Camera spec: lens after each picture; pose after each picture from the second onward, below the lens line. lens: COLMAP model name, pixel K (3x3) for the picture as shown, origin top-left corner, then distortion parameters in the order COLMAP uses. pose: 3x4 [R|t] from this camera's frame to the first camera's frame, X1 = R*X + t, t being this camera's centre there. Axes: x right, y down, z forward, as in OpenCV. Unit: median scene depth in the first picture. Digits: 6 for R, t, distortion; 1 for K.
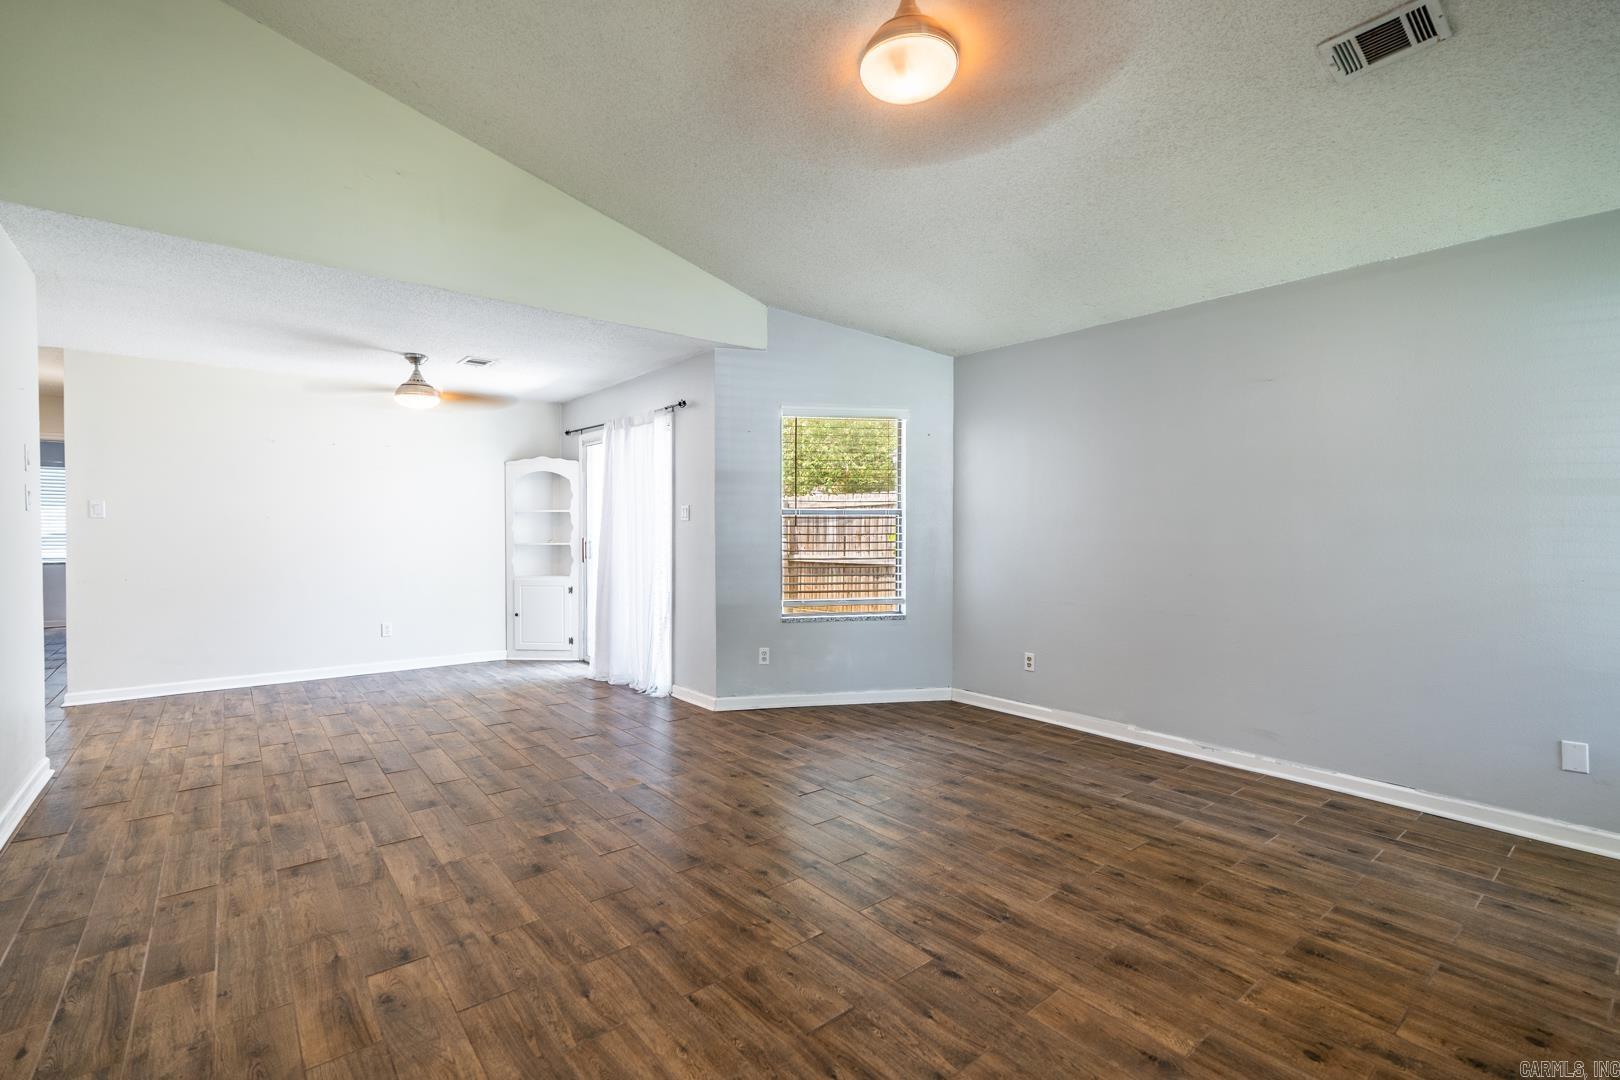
lens RADIAL K [[722.4, 0, 806.7], [0, 722.4, 539.3], [0, 0, 1]] dist [-0.010240, 0.000401]
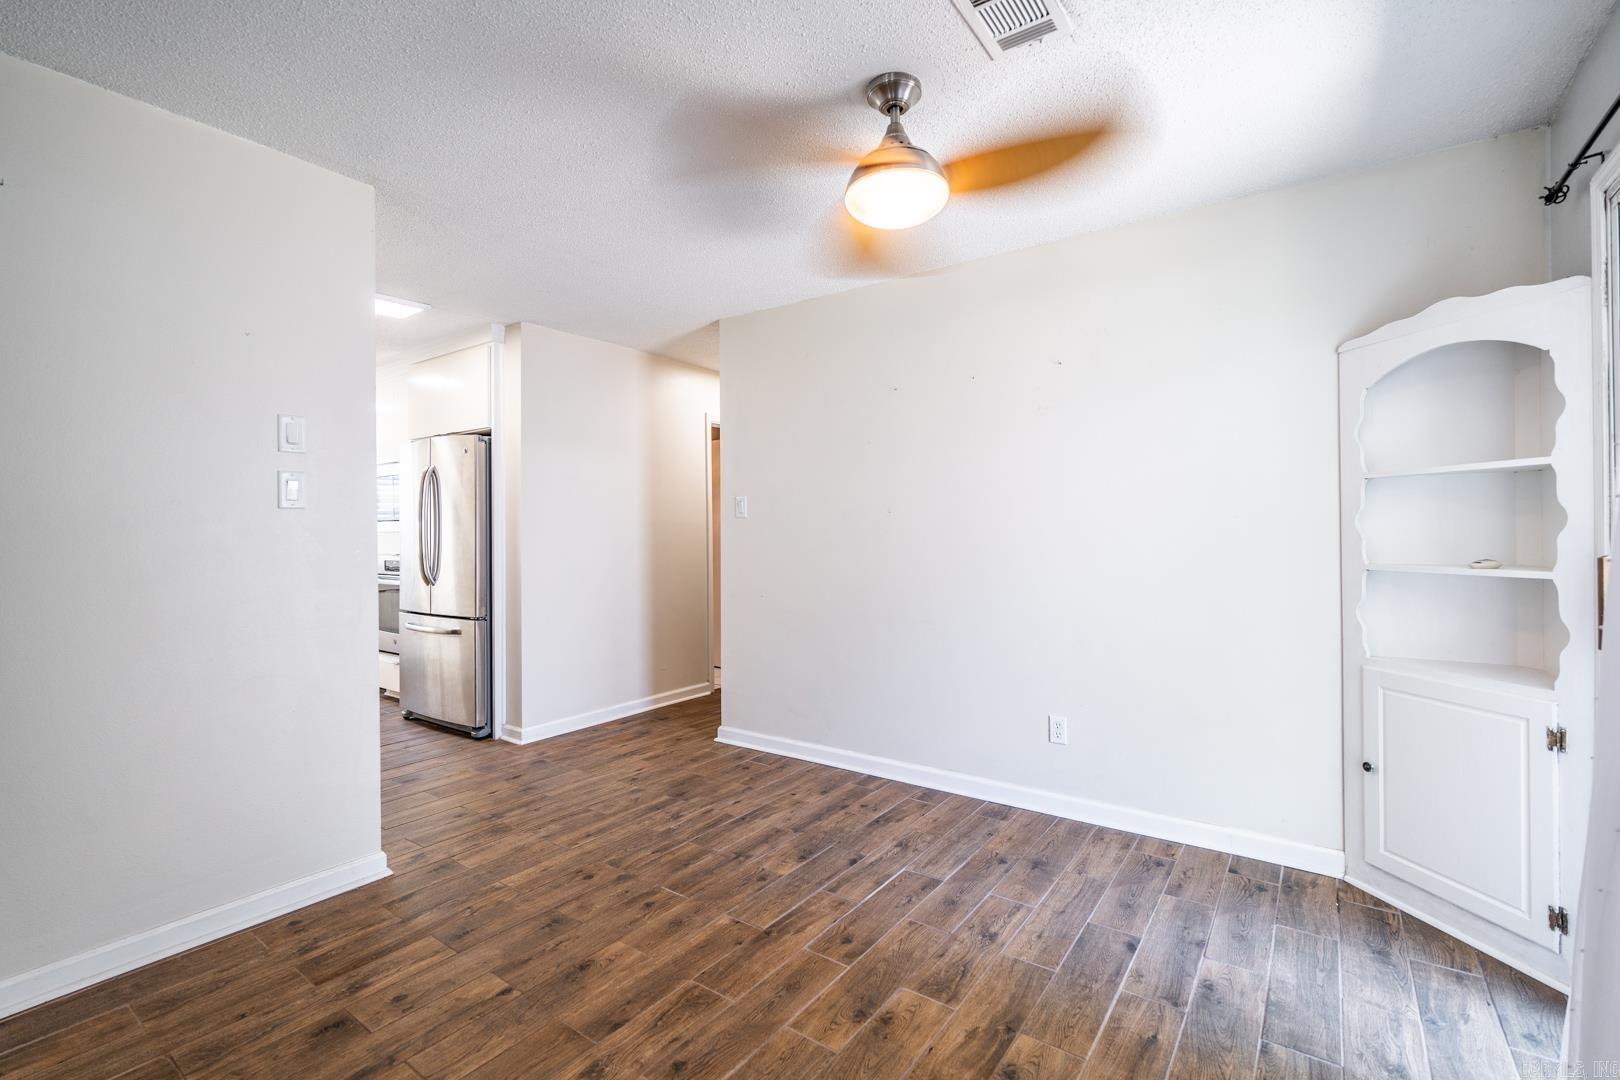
lens RADIAL K [[709.2, 0, 810.7], [0, 709.2, 534.3], [0, 0, 1]] dist [-0.007416, 0.000231]
pose [[0.269735, -0.005155, -0.962921, -0.139746], [-0.009436, 0.999924, -0.007997, -0.005467], [0.962888, 0.011243, 0.269665, 0.642337]]
